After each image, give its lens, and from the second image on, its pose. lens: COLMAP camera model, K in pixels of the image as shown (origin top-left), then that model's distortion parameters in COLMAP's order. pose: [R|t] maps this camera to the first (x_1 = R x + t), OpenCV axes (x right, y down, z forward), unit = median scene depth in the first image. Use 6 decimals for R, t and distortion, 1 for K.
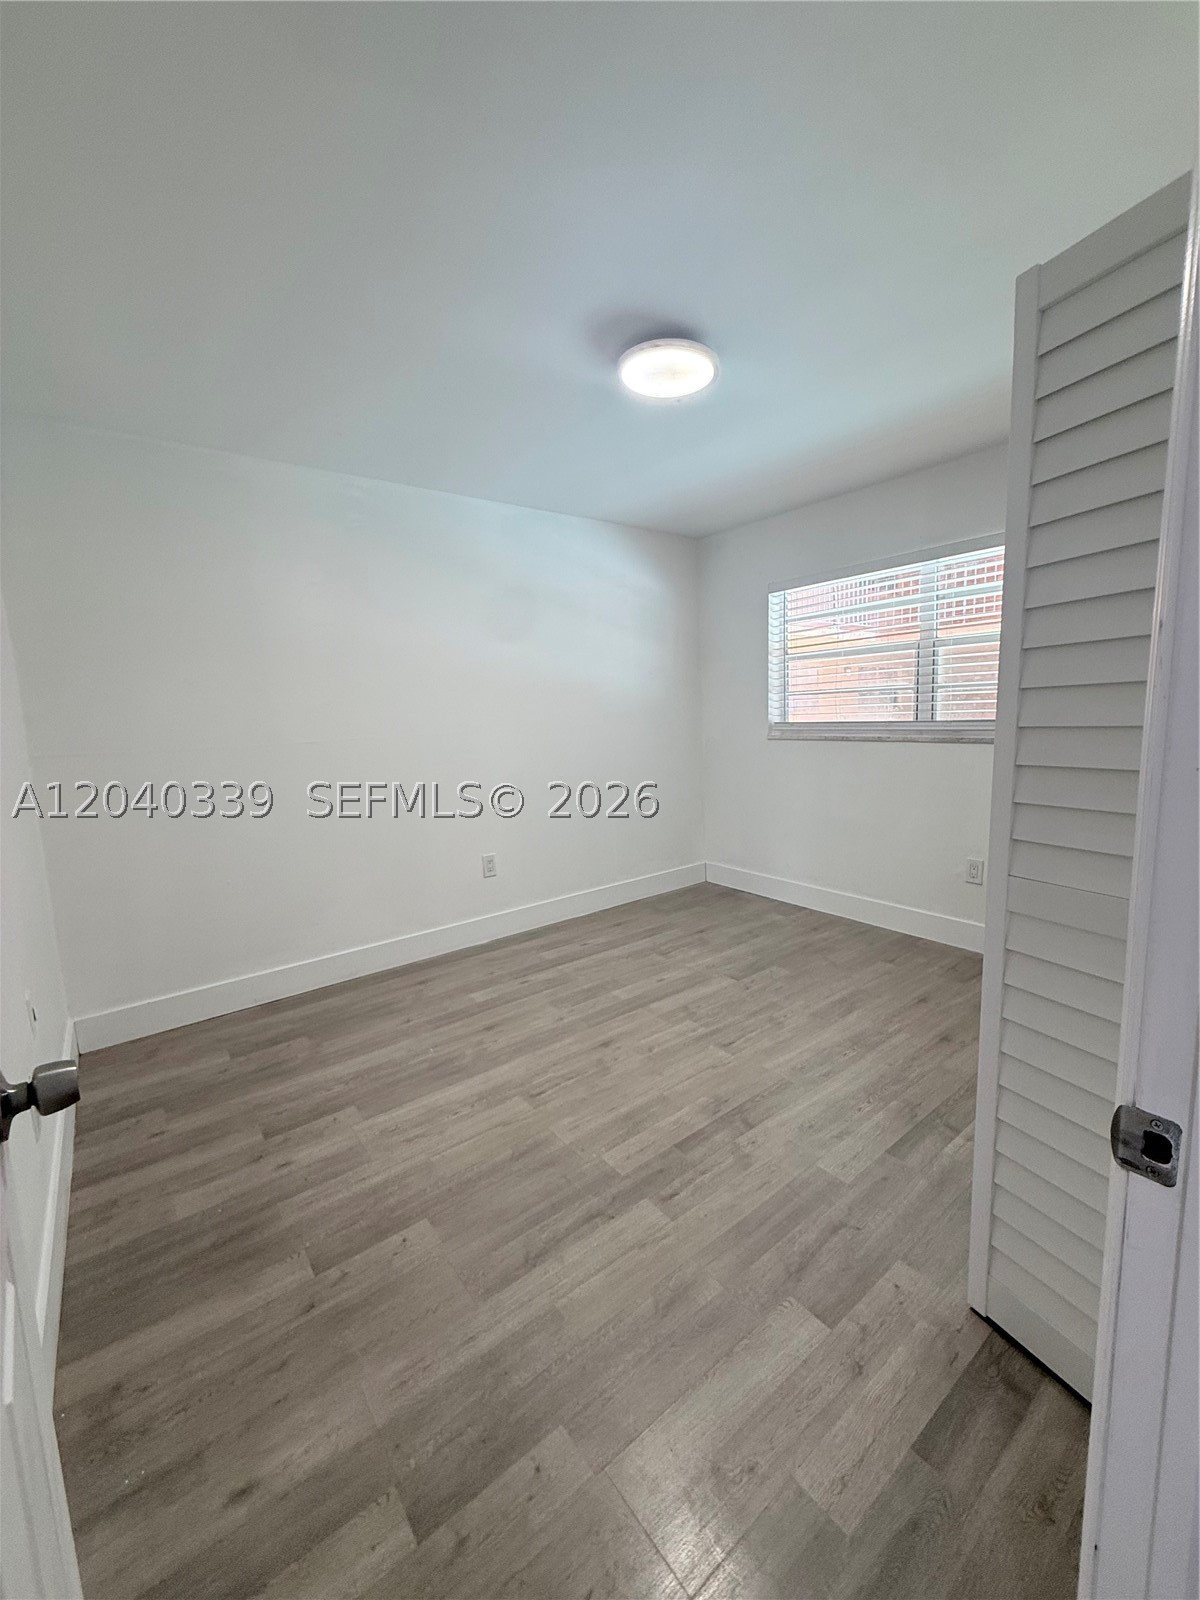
lens RADIAL K [[638.0, 0, 600.6], [0, 638.0, 794.9], [0, 0, 1]] dist [-0.000578, 0.000050]
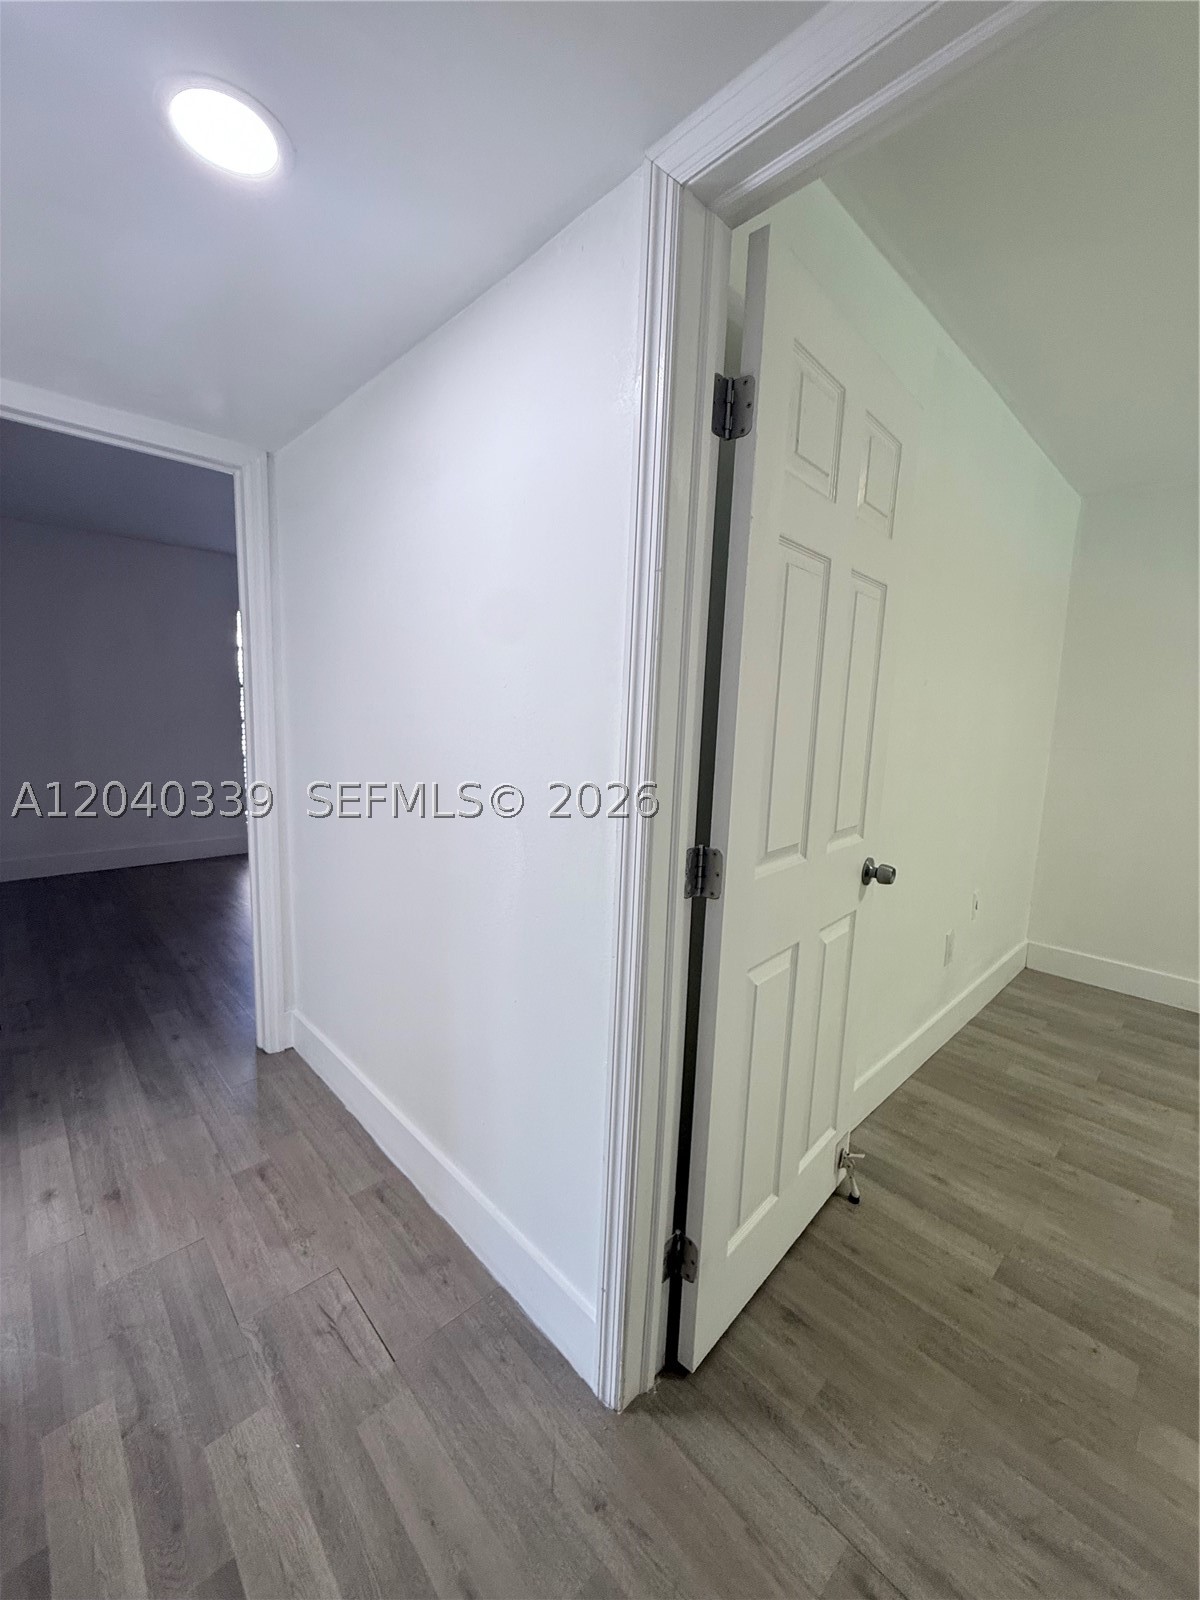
lens RADIAL K [[636.5, 0, 599.5], [0, 636.5, 795.6], [0, 0, 1]] dist [-0.000160, 0.000346]
pose [[0.095504, 0.173401, -0.980210, 0.436473], [-0.166256, 0.973658, 0.156043, -0.010537], [0.981447, 0.148063, 0.121817, -0.130823]]
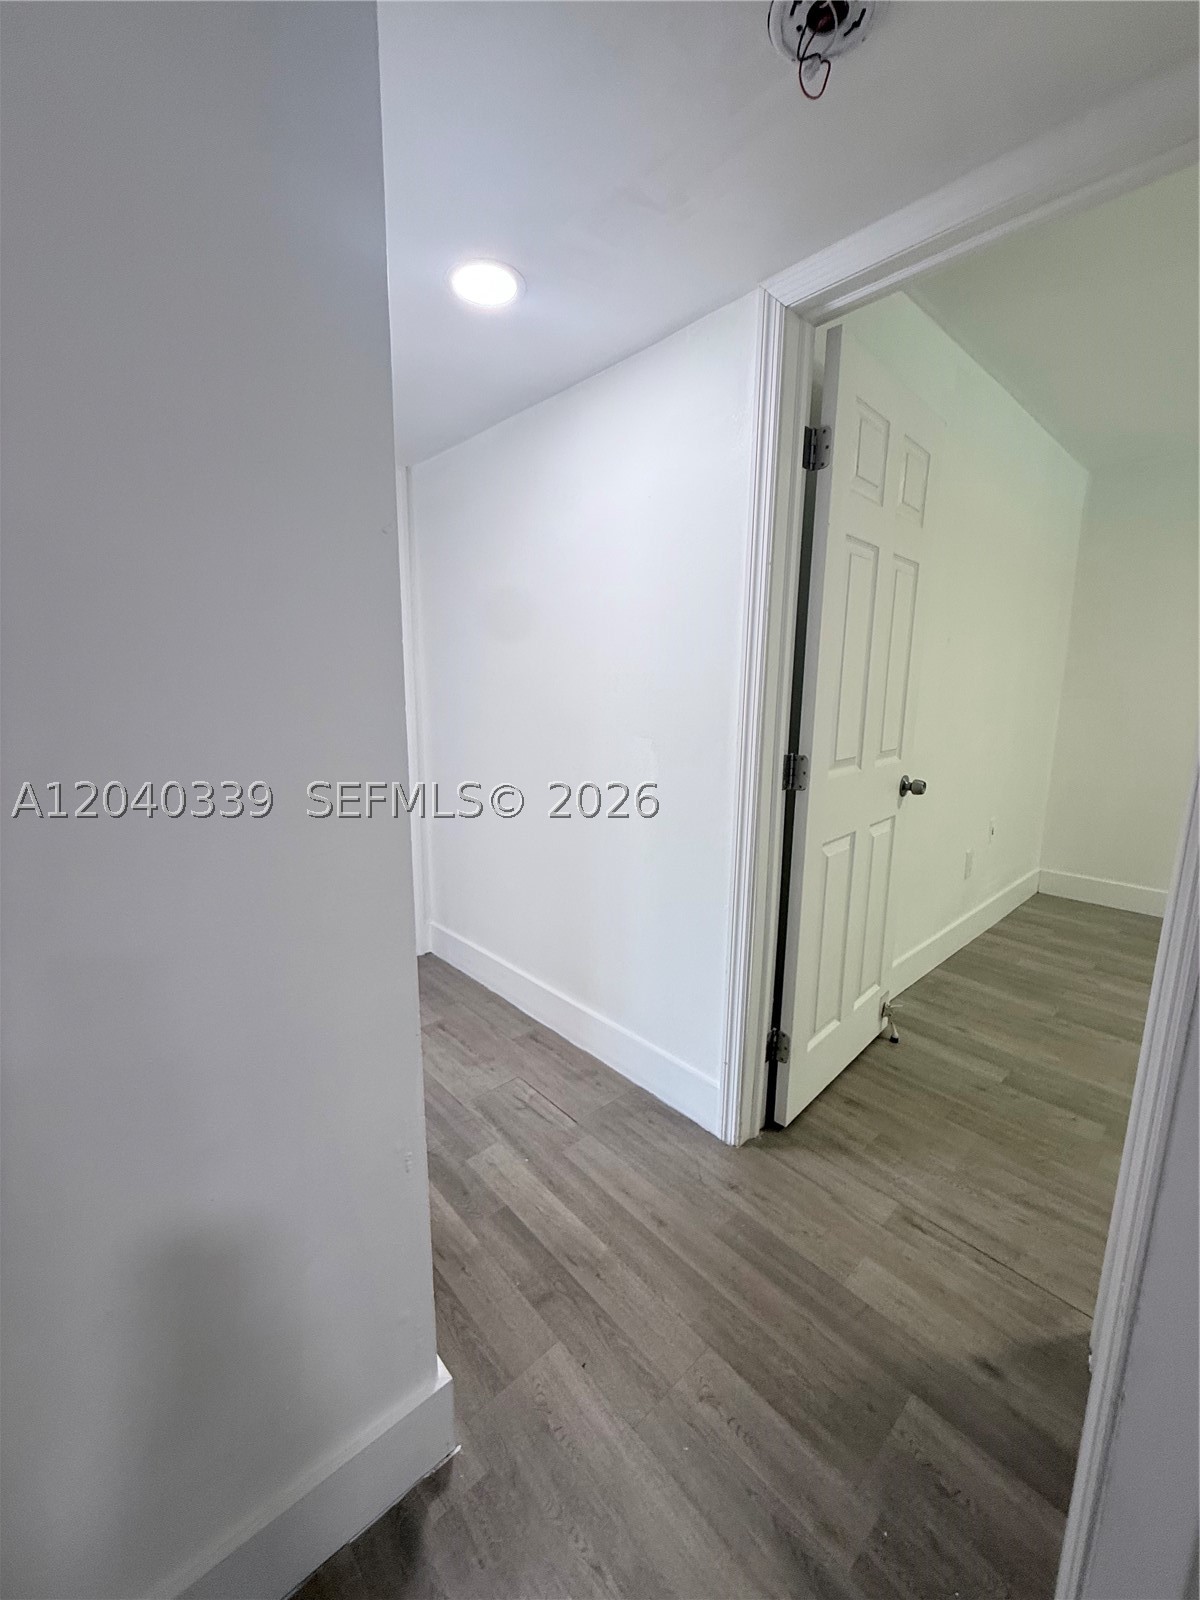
lens RADIAL K [[636.5, 0, 599.5], [0, 636.5, 795.6], [0, 0, 1]] dist [-0.000160, 0.000346]
pose [[0.073797, 0.209043, -0.975118, 0.677888], [-0.139330, 0.970355, 0.197478, 0.029717], [0.987492, 0.121290, 0.100735, -0.280494]]
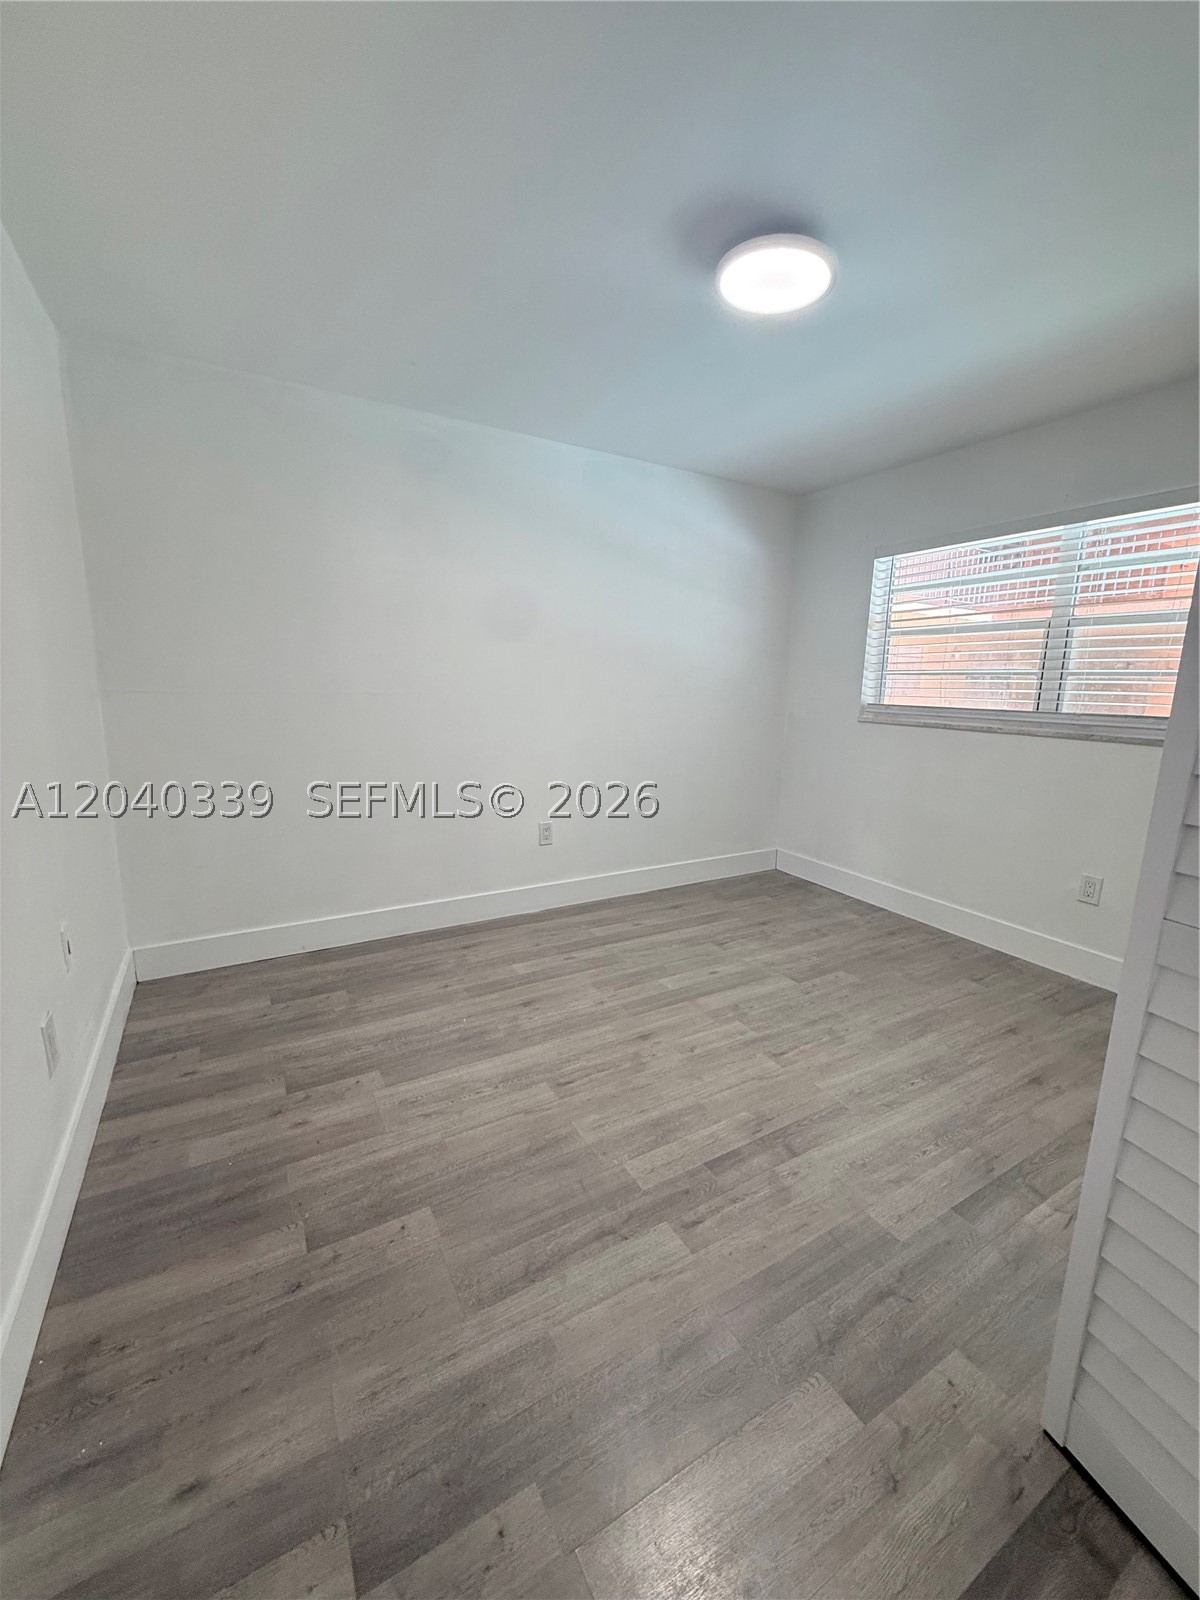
lens RADIAL K [[636.5, 0, 599.5], [0, 636.5, 795.6], [0, 0, 1]] dist [-0.000160, 0.000346]
pose [[0.989404, 0.079867, -0.121245, 0.032133], [-0.073853, 0.995843, 0.053315, -0.006459], [0.124999, -0.043795, 0.991190, 0.100390]]
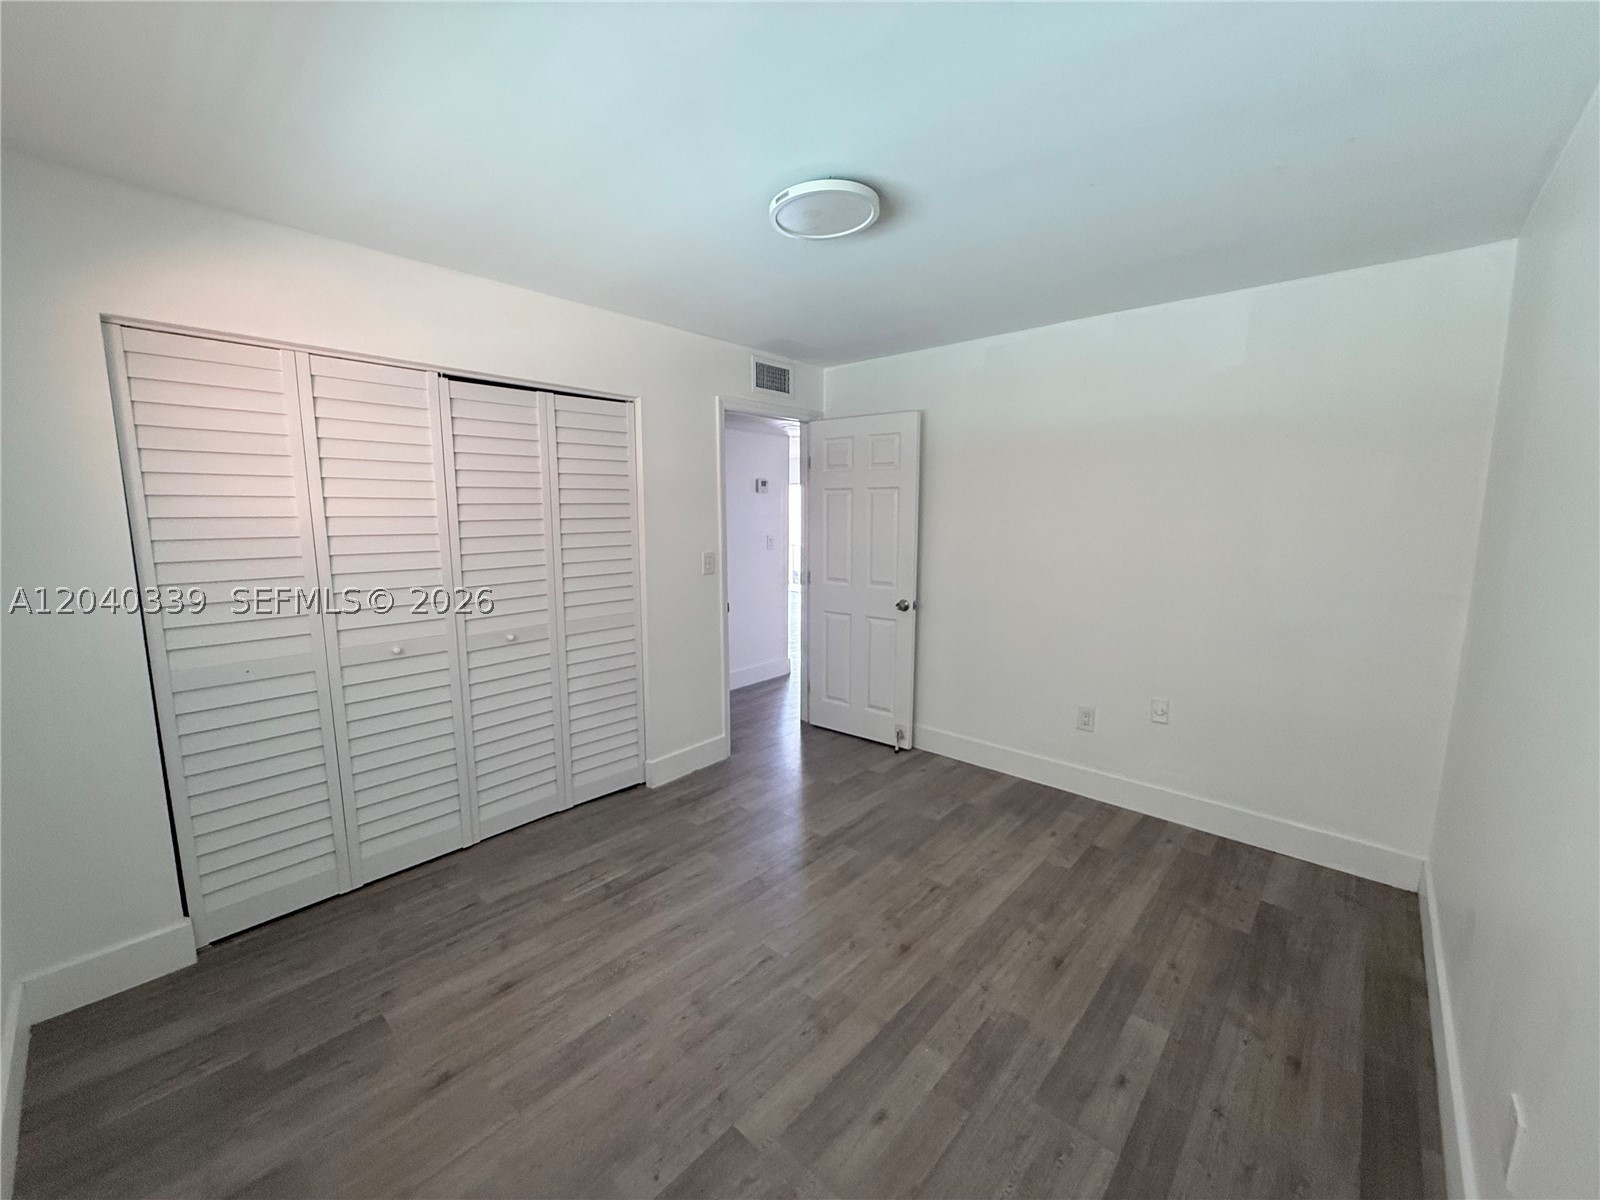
lens RADIAL K [[636.5, 0, 794.4], [0, 636.5, 598.9], [0, 0, 1]] dist [-0.000160, 0.000346]
pose [[-0.984421, 0.053623, -0.167449, 0.331239], [0.005572, 0.961395, 0.275116, -0.375684], [0.175738, 0.269897, -0.946716, 1.991756]]
